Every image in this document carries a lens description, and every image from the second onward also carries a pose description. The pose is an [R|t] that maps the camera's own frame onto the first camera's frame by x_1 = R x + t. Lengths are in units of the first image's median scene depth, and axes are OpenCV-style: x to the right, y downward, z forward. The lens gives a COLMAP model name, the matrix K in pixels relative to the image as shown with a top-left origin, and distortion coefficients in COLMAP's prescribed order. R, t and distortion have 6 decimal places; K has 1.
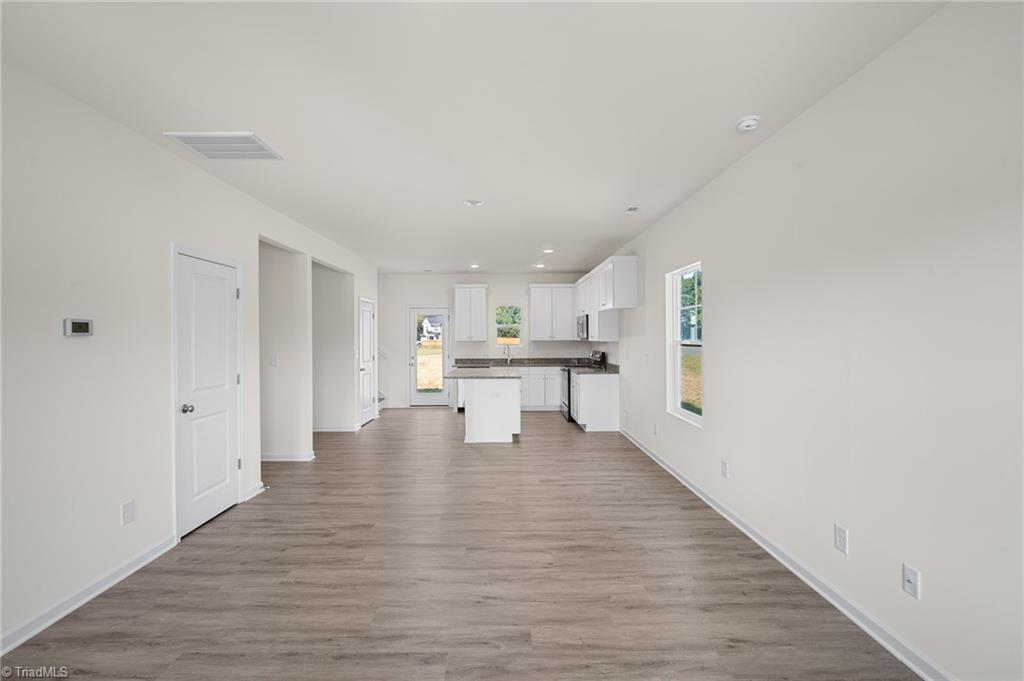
lens RADIAL K [[449.8, 0, 508.2], [0, 449.8, 335.3], [0, 0, 1]] dist [-0.004276, -0.000012]
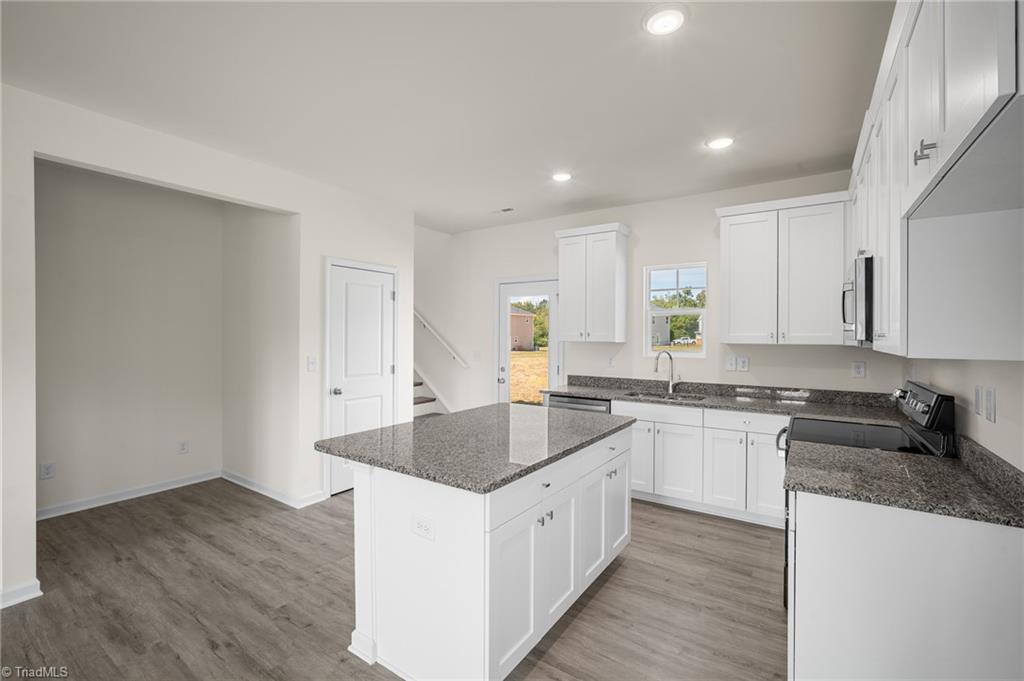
lens RADIAL K [[449.8, 0, 508.2], [0, 449.8, 335.3], [0, 0, 1]] dist [-0.004276, -0.000012]
pose [[0.821706, 0.009774, -0.569828, 0.163599], [-0.006088, 0.999946, 0.008374, 0.002043], [0.569879, -0.003412, 0.821722, 0.697613]]
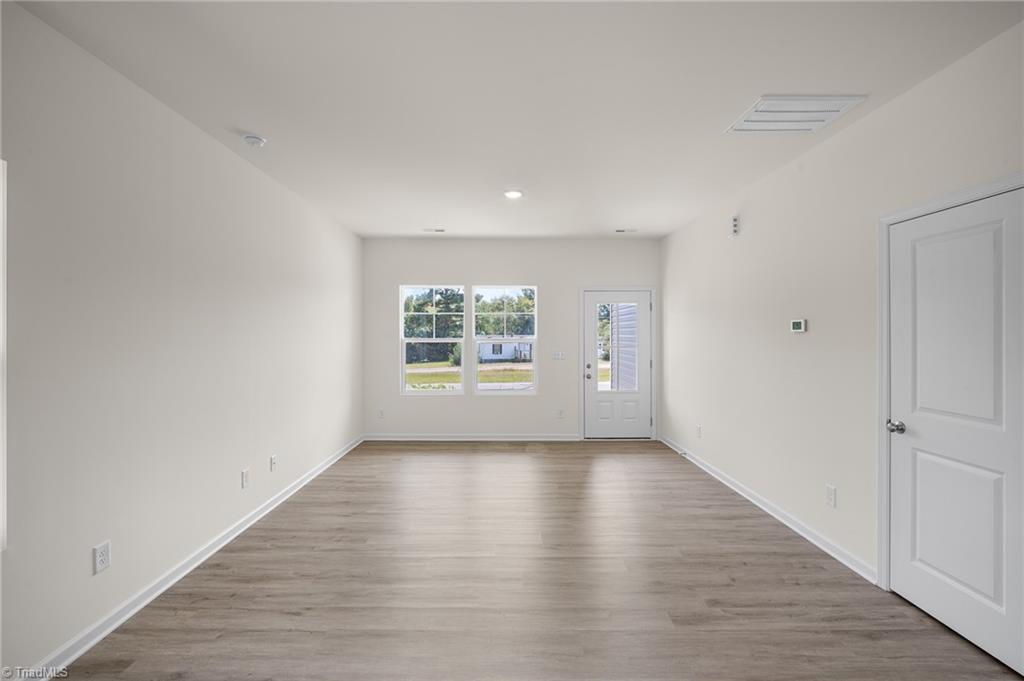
lens RADIAL K [[449.8, 0, 508.2], [0, 449.8, 335.3], [0, 0, 1]] dist [-0.004276, -0.000012]
pose [[-0.999981, 0.006194, -0.000760, -0.031000], [0.006196, 0.999978, -0.002487, 0.003413], [0.000745, -0.002492, -0.999997, 0.824018]]
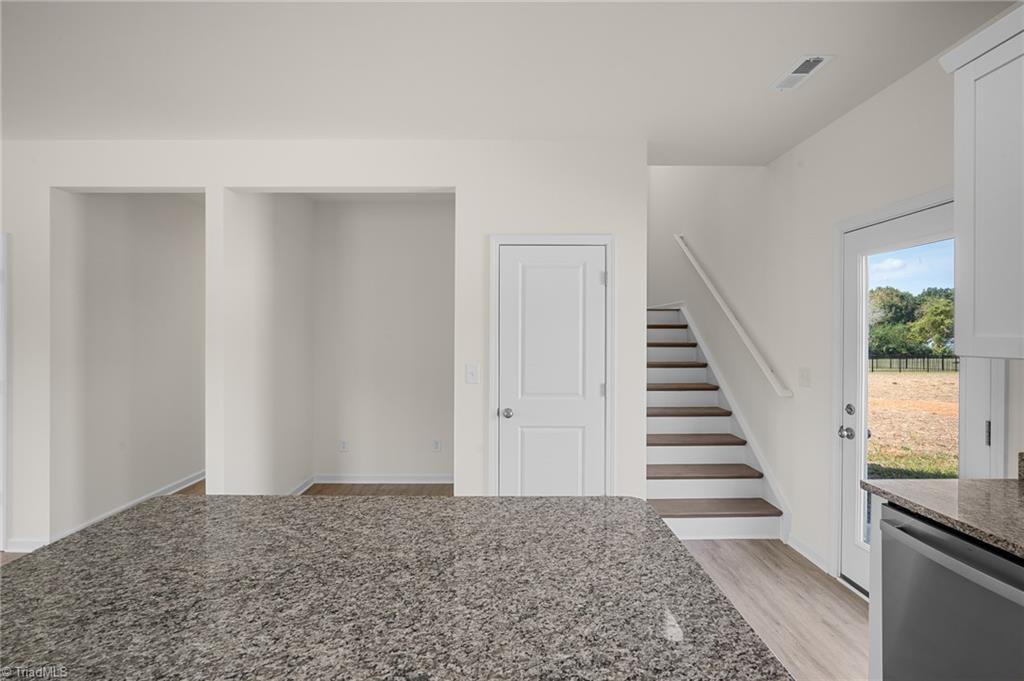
lens RADIAL K [[449.8, 0, 508.2], [0, 449.8, 335.3], [0, 0, 1]] dist [-0.004276, -0.000012]
pose [[-0.006030, 0.006483, -0.999961, 0.088019], [0.003731, 0.999972, 0.006461, 0.002644], [0.999975, -0.003691, -0.006054, 1.045007]]
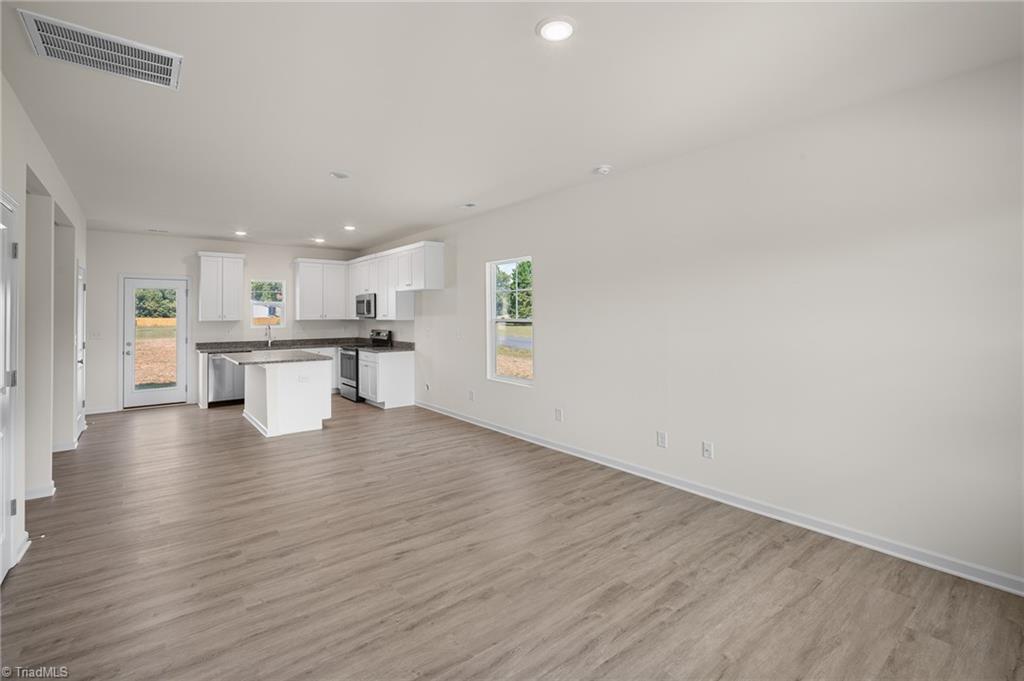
lens RADIAL K [[460.7, 0, 503.9], [0, 460.7, 308.0], [0, 0, 1]] dist [-0.003841, 0.000134]
pose [[0.788014, 0.010489, 0.615567, -0.252862], [-0.001235, 0.999880, -0.015456, 0.001327], [-0.615655, 0.011419, 0.787933, 0.010070]]
